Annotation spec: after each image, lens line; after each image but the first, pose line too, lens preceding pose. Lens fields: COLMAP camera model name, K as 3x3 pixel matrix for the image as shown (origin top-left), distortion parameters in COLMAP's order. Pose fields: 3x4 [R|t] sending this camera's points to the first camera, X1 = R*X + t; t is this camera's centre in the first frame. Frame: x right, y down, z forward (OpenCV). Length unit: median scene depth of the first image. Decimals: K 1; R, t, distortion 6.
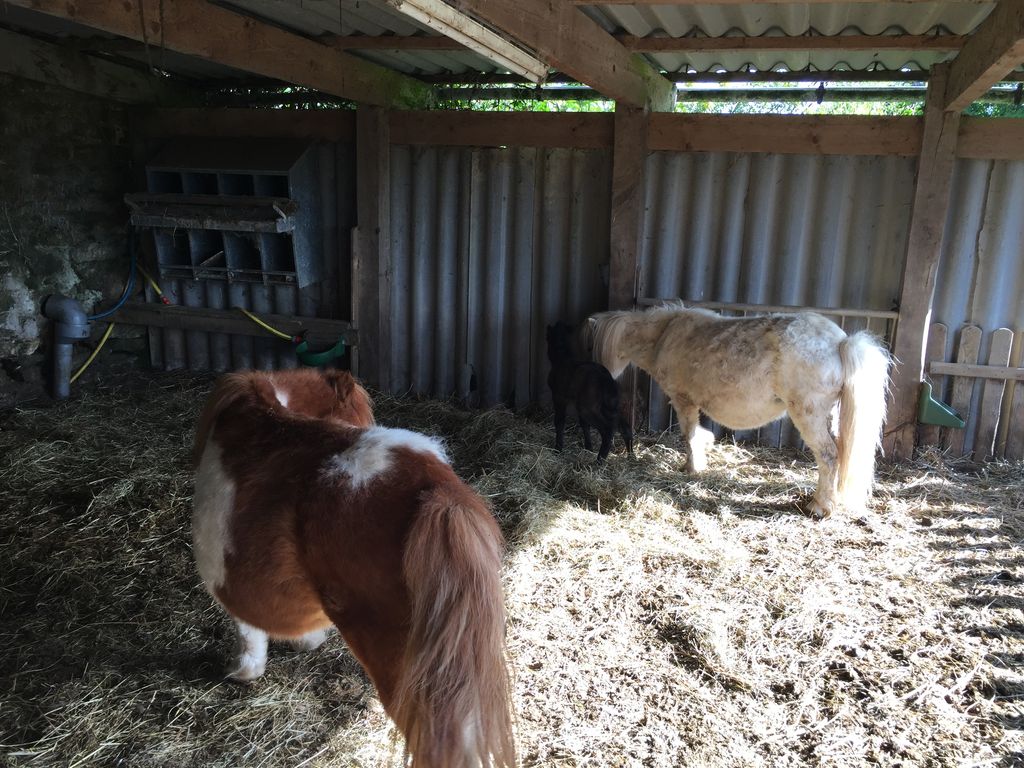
lens RADIAL K [[851.9, 0, 511.9], [0, 851.9, 382.7], [0, 0, 1]] dist [0.058023, -0.088629]
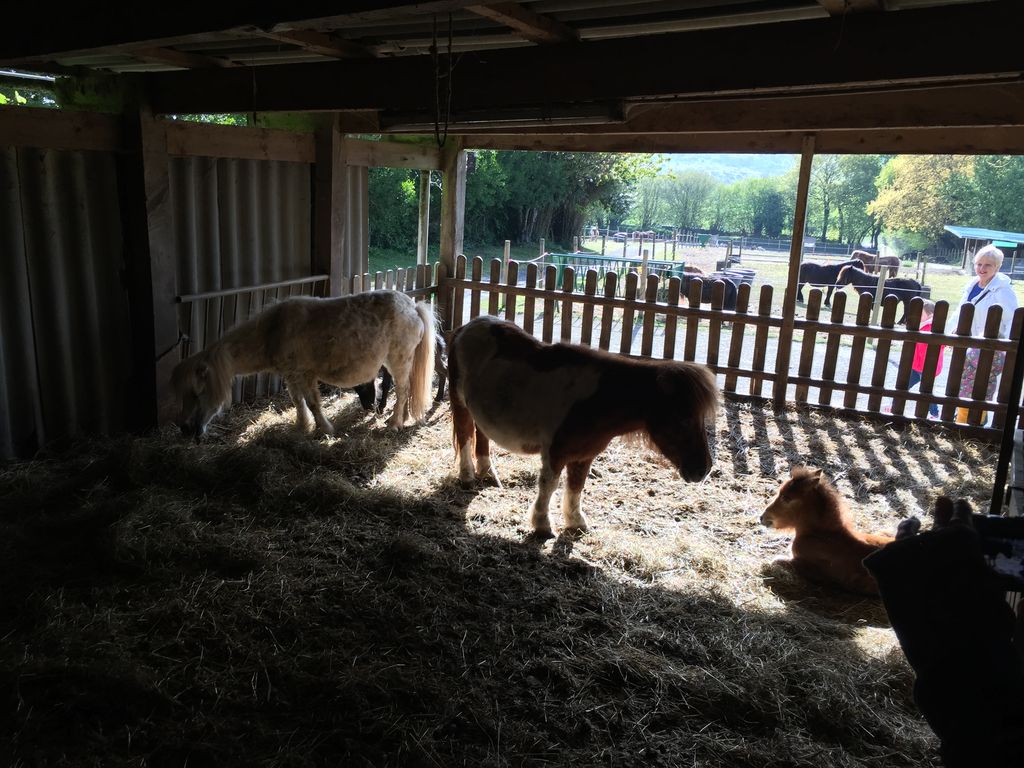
lens RADIAL K [[851.9, 0, 512.0], [0, 851.9, 385.7], [0, 0, 1]] dist [0.058023, -0.088629]
pose [[0.275965, -0.254130, 0.926964, -0.773372], [0.176831, 0.961376, 0.210920, -0.152644], [-0.944761, 0.105710, 0.310244, 0.318549]]
